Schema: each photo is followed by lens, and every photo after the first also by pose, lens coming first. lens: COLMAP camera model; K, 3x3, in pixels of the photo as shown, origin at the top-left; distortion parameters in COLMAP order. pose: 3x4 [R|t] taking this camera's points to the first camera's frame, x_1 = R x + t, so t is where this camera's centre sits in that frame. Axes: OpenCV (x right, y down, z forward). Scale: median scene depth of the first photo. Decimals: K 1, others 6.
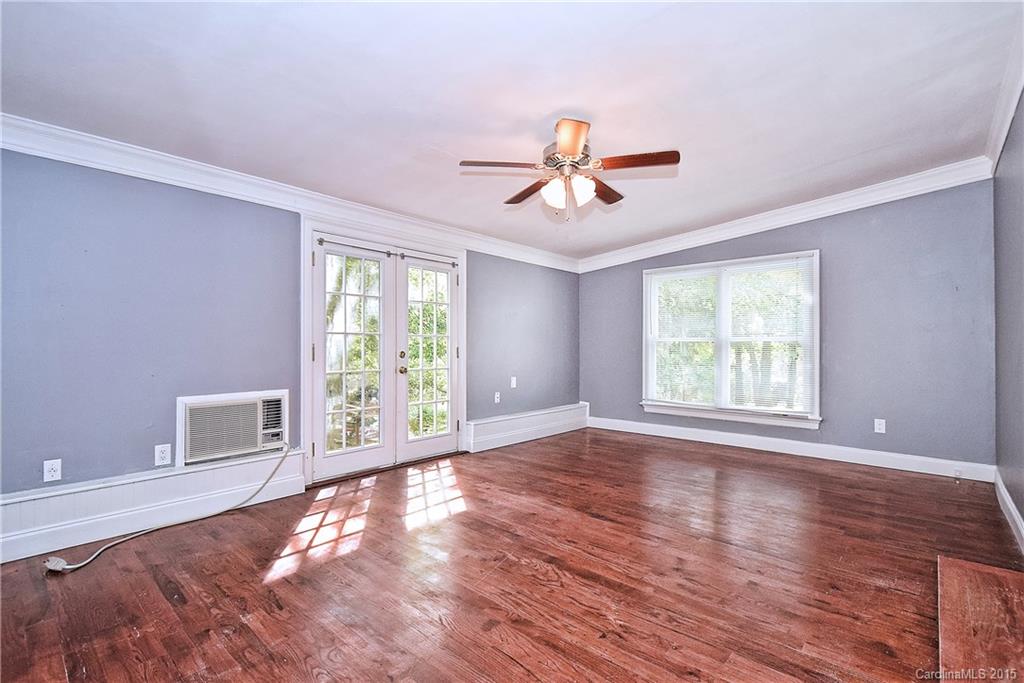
lens RADIAL K [[466.6, 0, 523.8], [0, 466.6, 343.6], [0, 0, 1]] dist [0.000933, -0.000163]
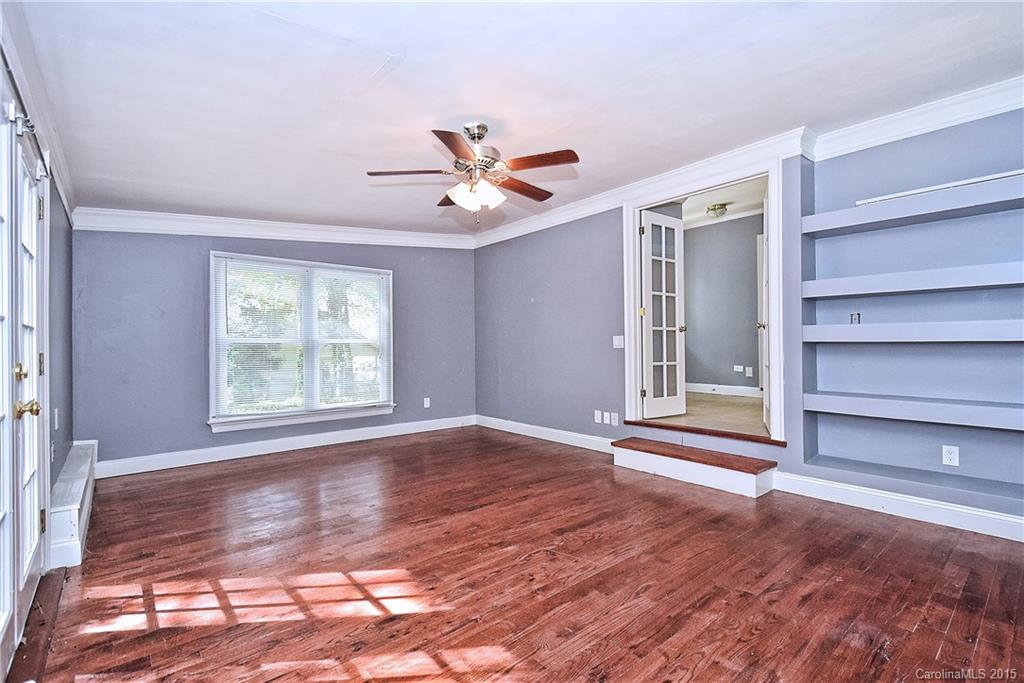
lens RADIAL K [[466.6, 0, 523.8], [0, 466.6, 343.6], [0, 0, 1]] dist [0.000933, -0.000163]
pose [[0.128733, 0.003644, 0.991673, -0.579555], [0.001946, 0.999990, -0.003927, 0.001258], [-0.991677, 0.002435, 0.128724, 0.495448]]
